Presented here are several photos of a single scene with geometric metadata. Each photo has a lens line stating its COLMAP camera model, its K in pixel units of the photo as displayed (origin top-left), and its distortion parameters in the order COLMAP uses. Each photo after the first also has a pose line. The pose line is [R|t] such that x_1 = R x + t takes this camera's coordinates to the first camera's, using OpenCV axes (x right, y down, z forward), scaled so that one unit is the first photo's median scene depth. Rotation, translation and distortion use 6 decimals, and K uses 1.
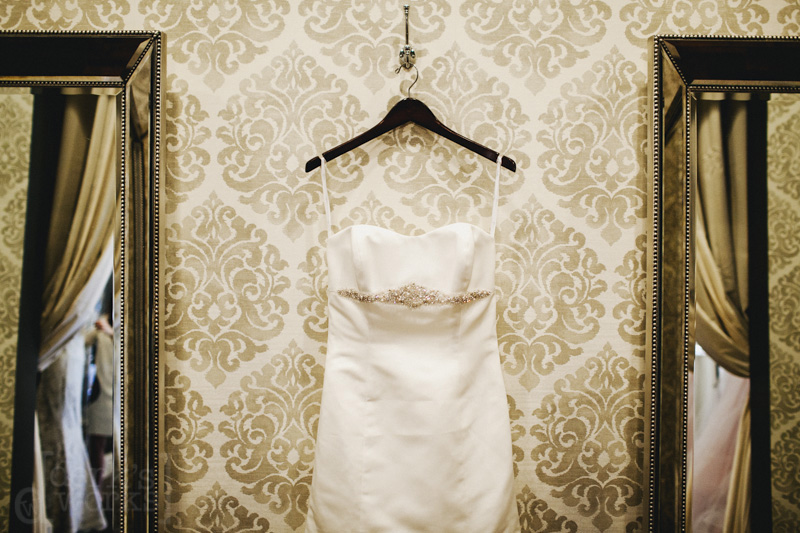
lens RADIAL K [[803.7, 0, 400.0], [0, 803.7, 266.5], [0, 0, 1]] dist [-0.008468, -0.001881]
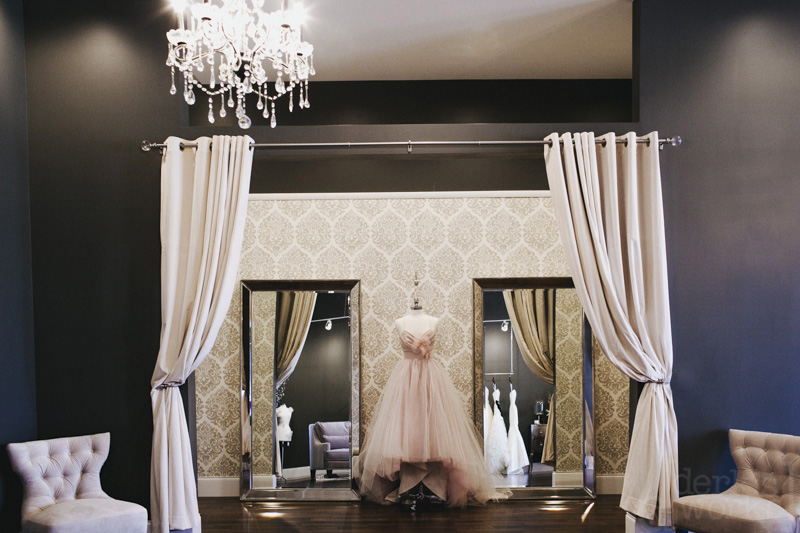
lens RADIAL K [[799.7, 0, 399.5], [0, 799.7, 331.2], [0, 0, 1]] dist [0.001428, -0.000448]
pose [[0.998687, -0.016325, -0.048555, 0.121253], [0.012157, 0.996314, -0.084912, 0.351388], [0.049762, 0.084210, 0.995205, -3.186604]]
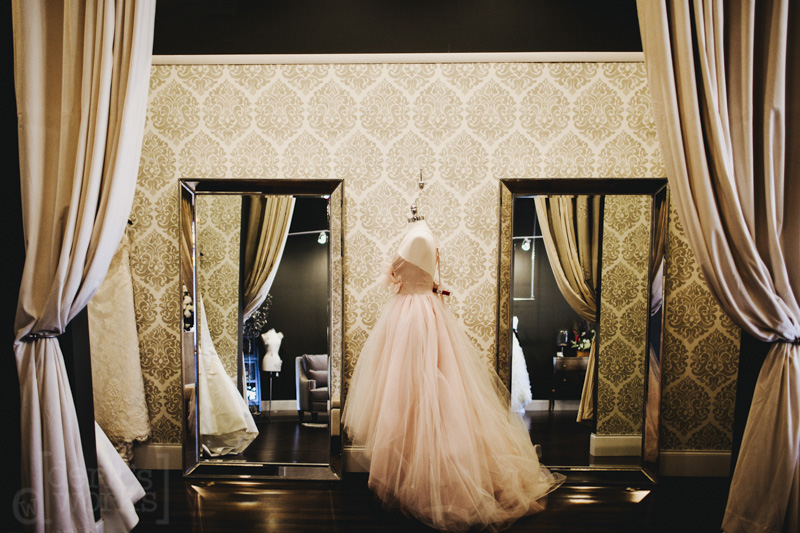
lens RADIAL K [[820.2, 0, 397.1], [0, 820.2, 380.1], [0, 0, 1]] dist [-0.008833, 0.013275]
pose [[0.998170, 0.004445, -0.060315, 0.108393], [0.000296, 0.996923, 0.078381, 0.236706], [0.060478, -0.078255, 0.995097, -2.172101]]
